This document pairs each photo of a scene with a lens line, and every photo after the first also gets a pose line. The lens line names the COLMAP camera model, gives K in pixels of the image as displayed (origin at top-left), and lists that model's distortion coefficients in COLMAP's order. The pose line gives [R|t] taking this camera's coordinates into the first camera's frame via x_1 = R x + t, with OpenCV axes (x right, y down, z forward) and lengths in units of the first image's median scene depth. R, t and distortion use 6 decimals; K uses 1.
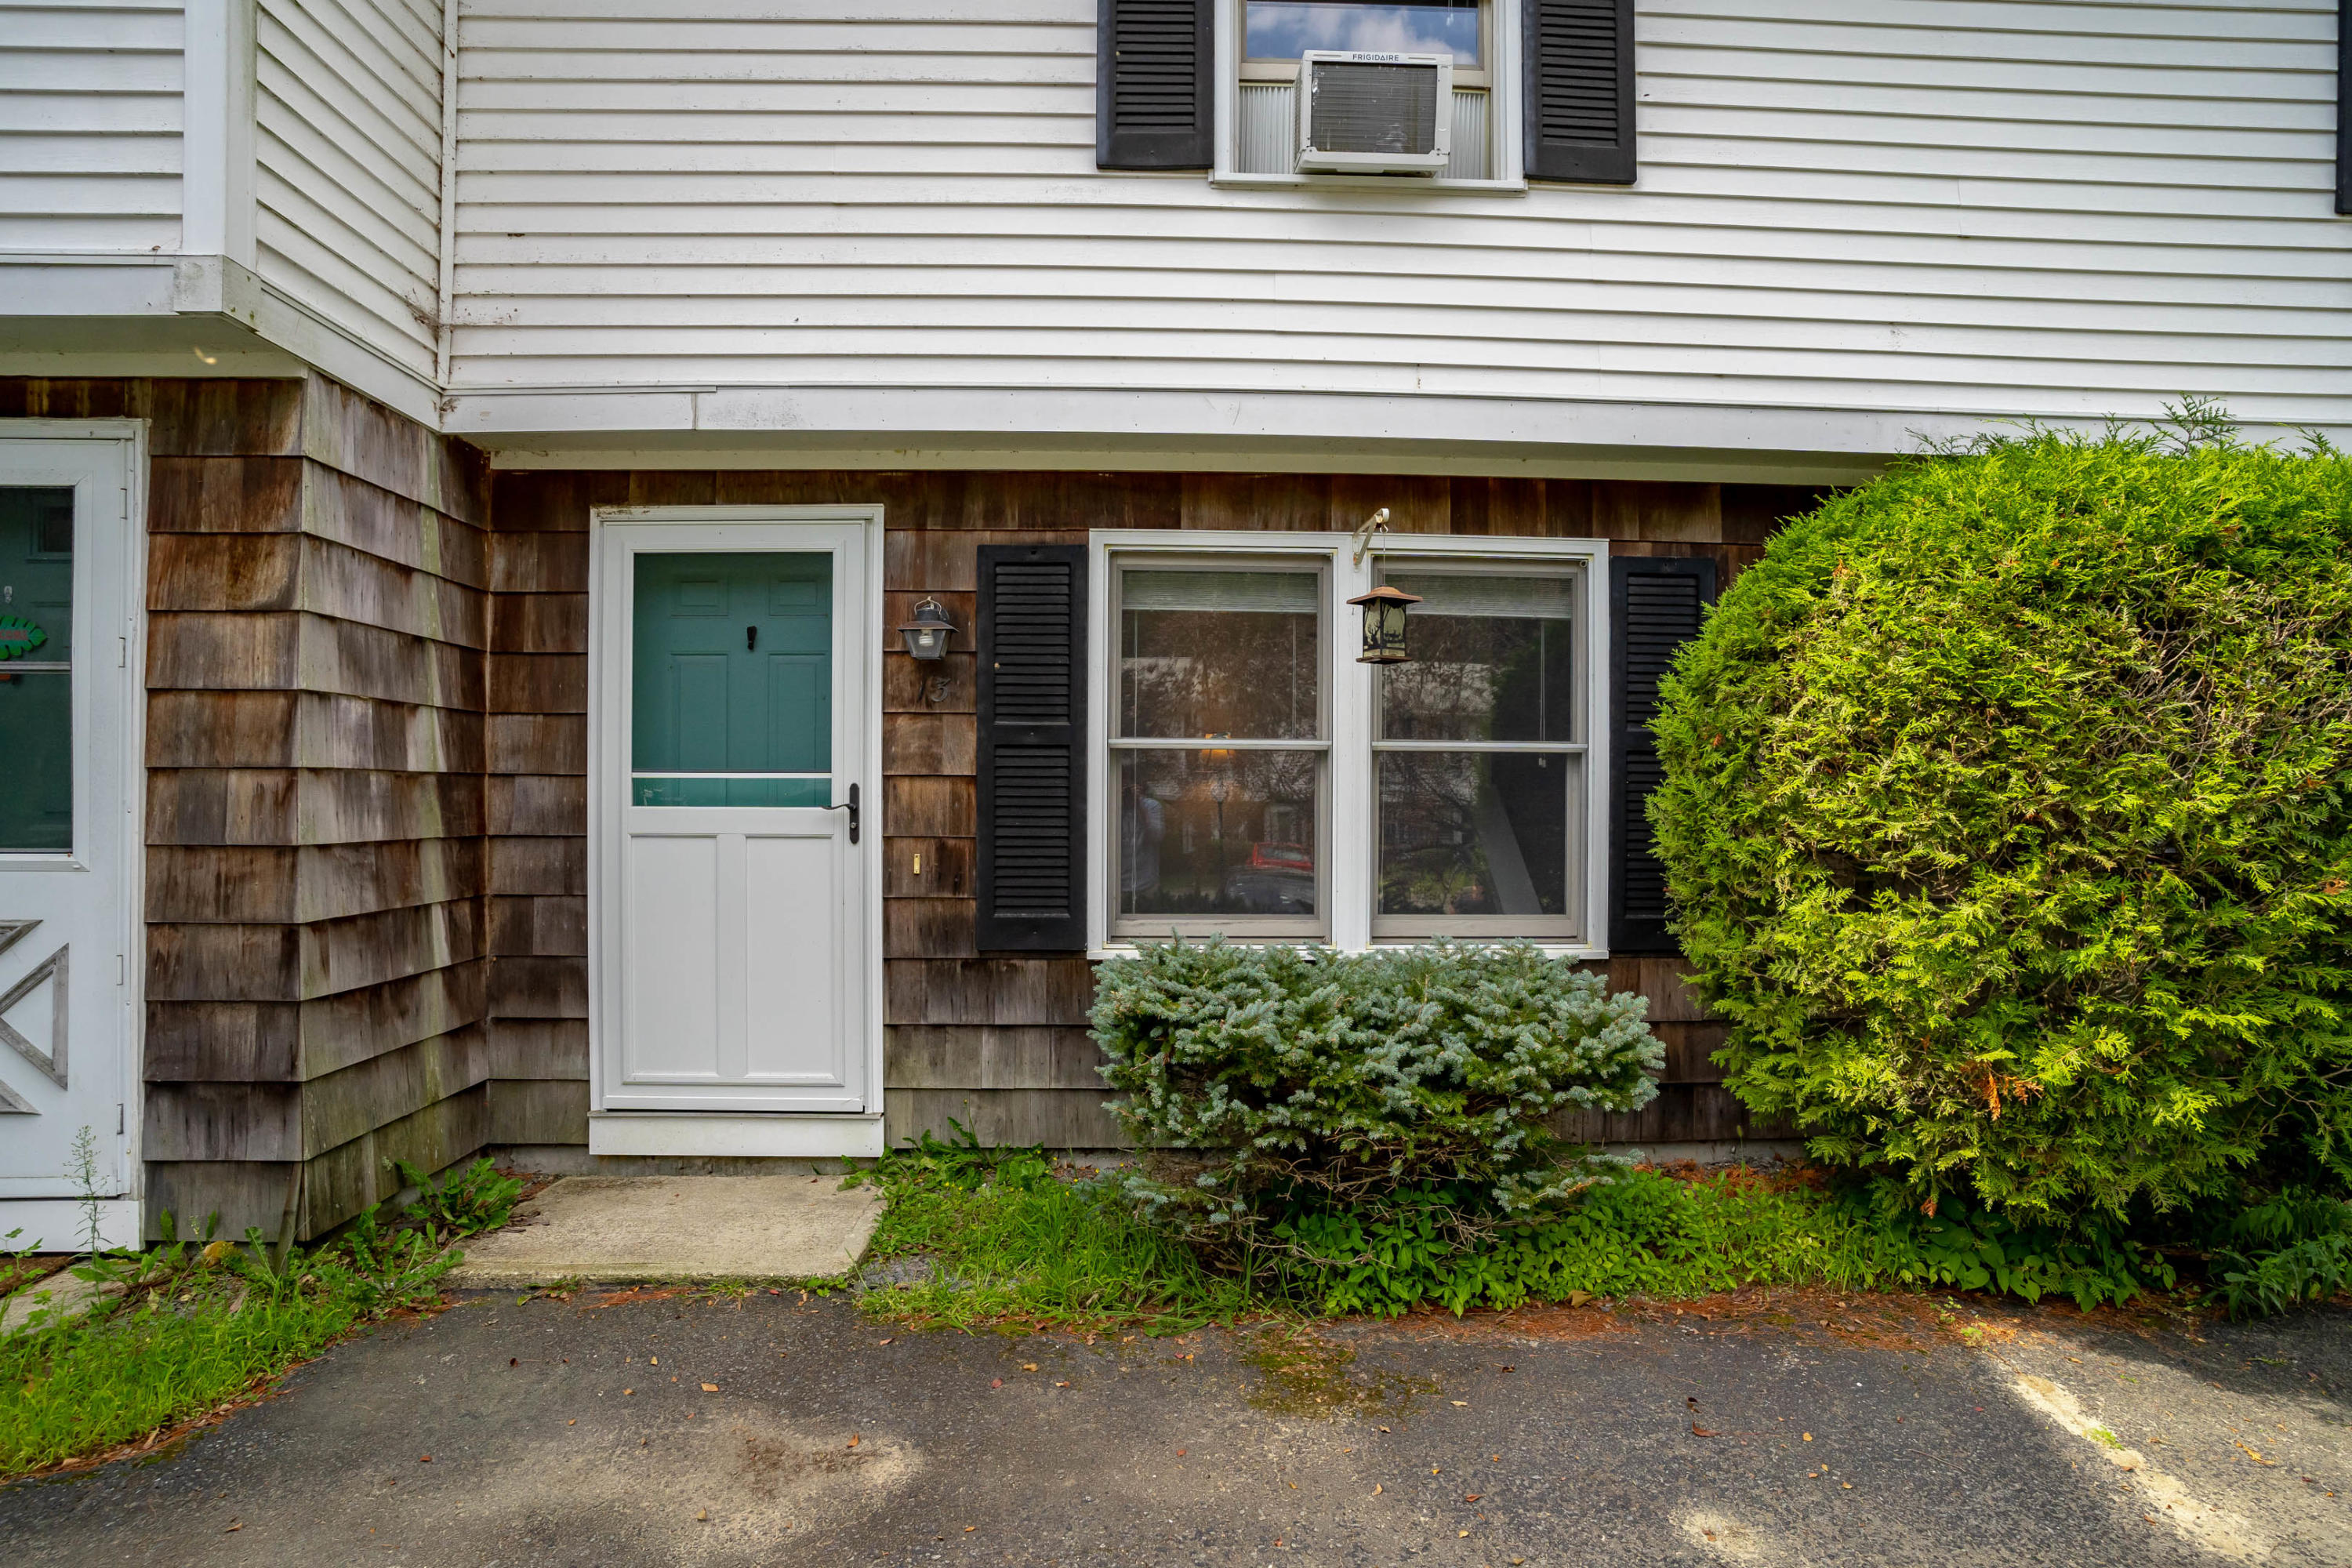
lens RADIAL K [[1157.4, 0, 1171.0], [0, 1157.4, 790.9], [0, 0, 1]] dist [-0.078794, 0.033958]
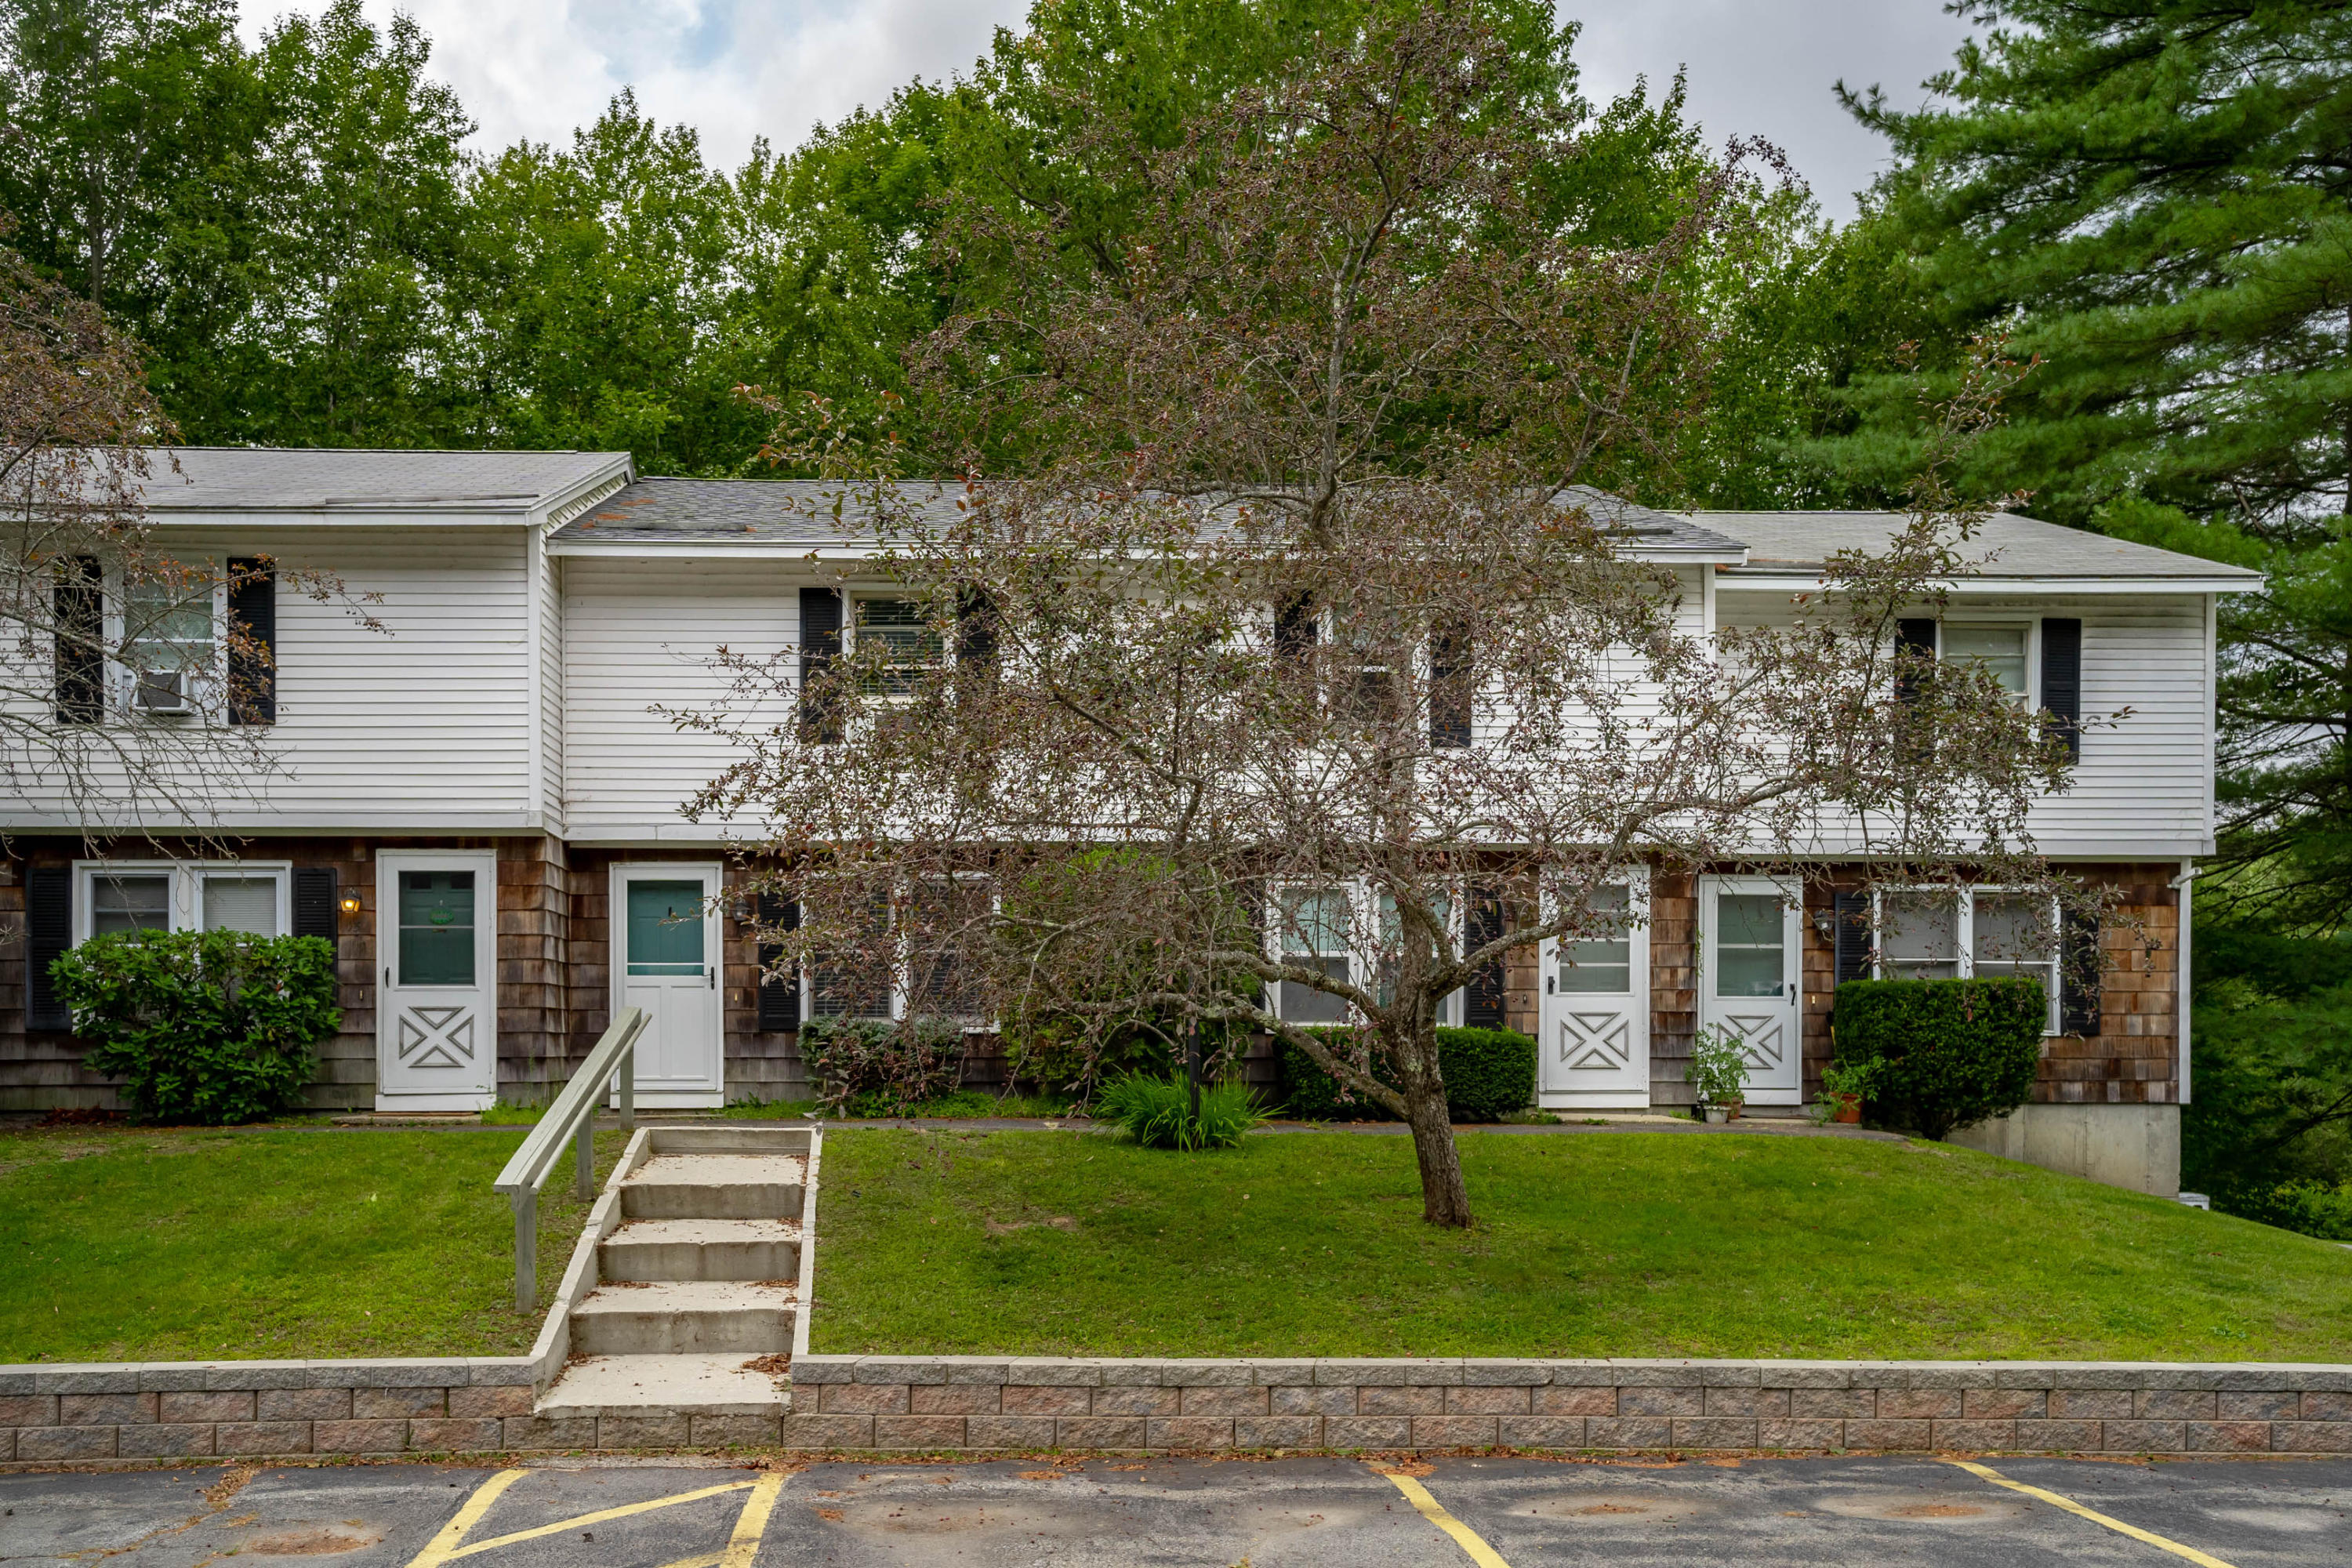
lens RADIAL K [[1808.2, 0, 1049.5], [0, 1808.2, 1060.3], [0, 0, 1]] dist [0.003696, 0.082666]
pose [[0.999748, -0.006377, 0.021545, 0.446348], [0.006173, 0.999936, 0.009521, 0.188091], [-0.021605, -0.009385, 0.999723, -3.453904]]
